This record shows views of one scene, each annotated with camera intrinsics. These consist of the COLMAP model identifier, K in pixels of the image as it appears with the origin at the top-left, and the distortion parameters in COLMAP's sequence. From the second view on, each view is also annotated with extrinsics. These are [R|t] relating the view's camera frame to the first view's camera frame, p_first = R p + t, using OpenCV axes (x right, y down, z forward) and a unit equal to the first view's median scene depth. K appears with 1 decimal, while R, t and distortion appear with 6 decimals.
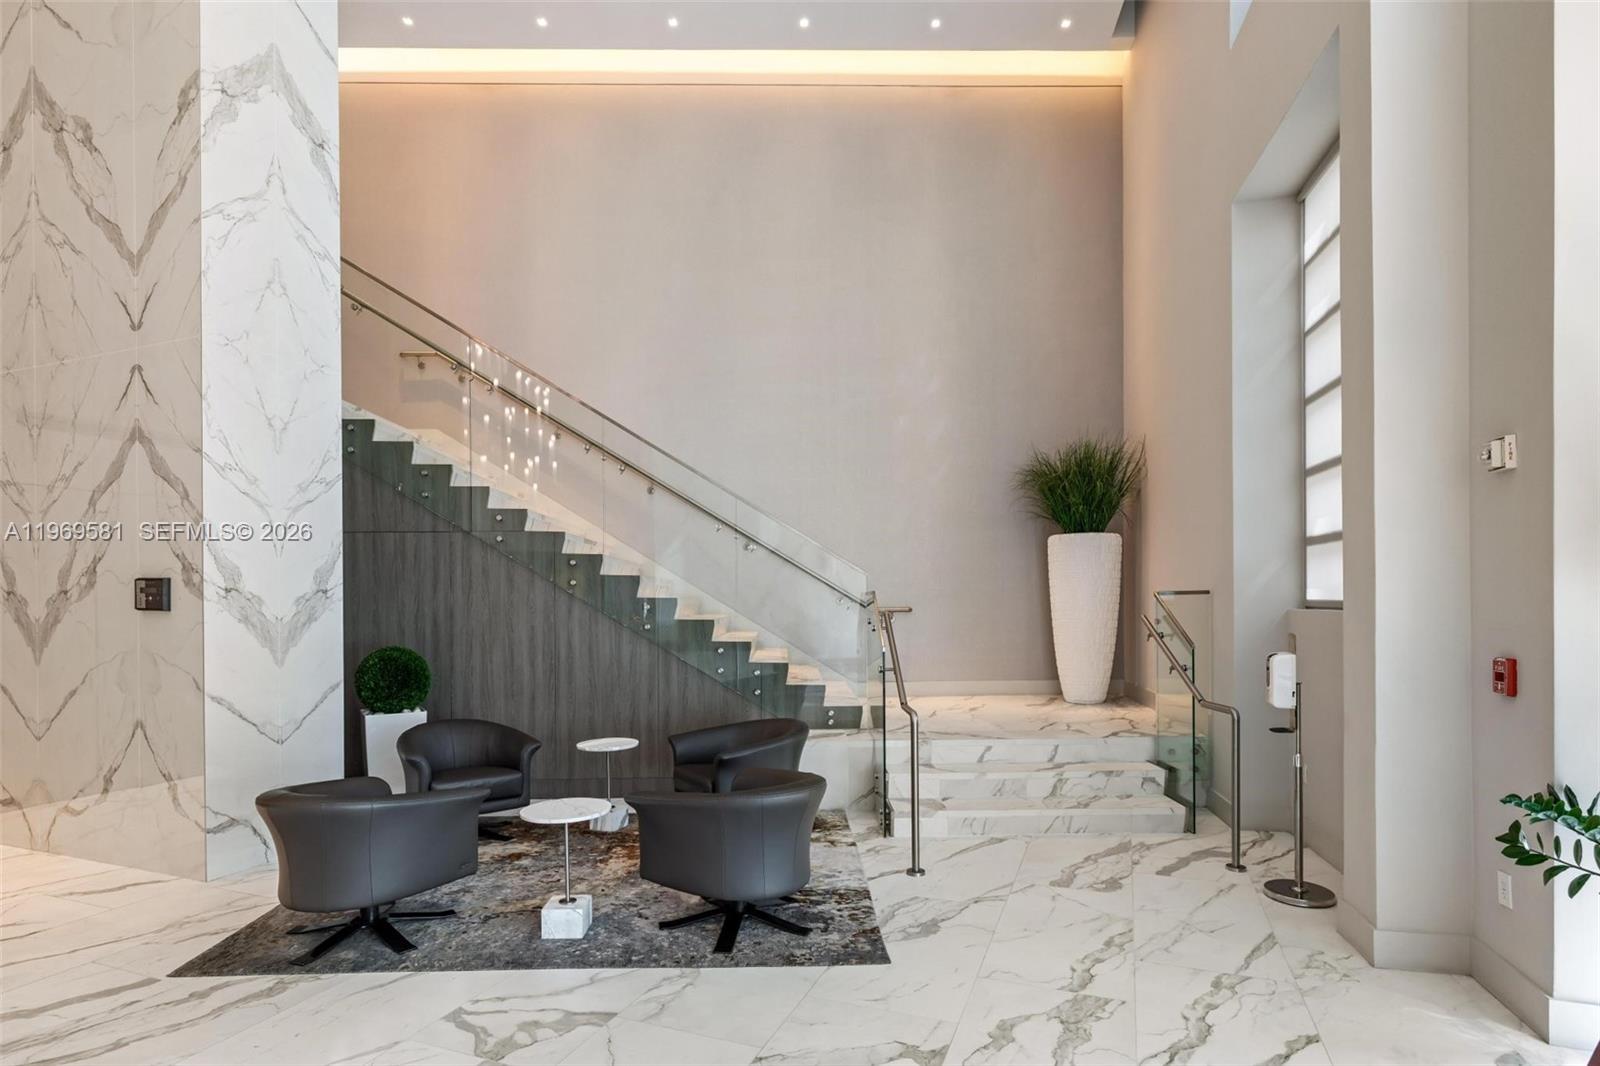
lens RADIAL K [[824.5, 0, 800.0], [0, 824.5, 600.3], [0, 0, 1]] dist [0.001099, 0.000317]
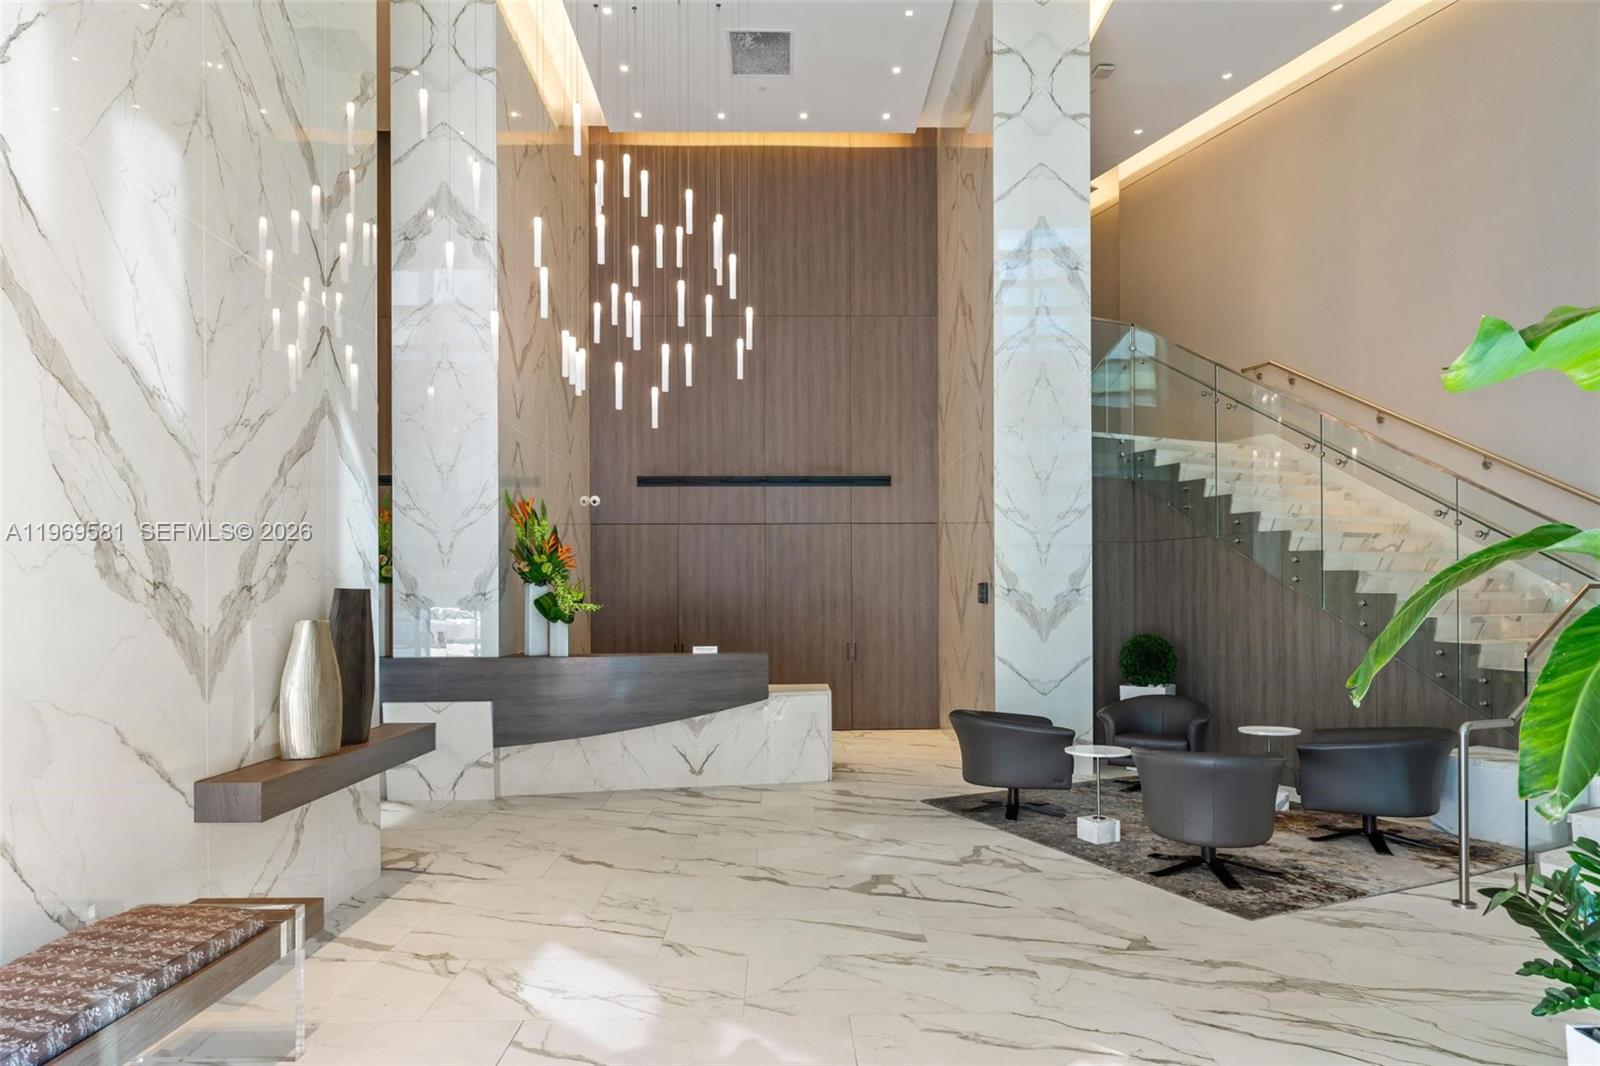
lens RADIAL K [[966.2, 0, 799.9], [0, 966.2, 598.3], [0, 0, 1]] dist [-0.000610, -0.000031]
pose [[0.381781, 0.002000, -0.924250, 0.761134], [0.002841, 0.999990, 0.003337, -0.003946], [0.924248, -0.003900, 0.381772, -0.049422]]
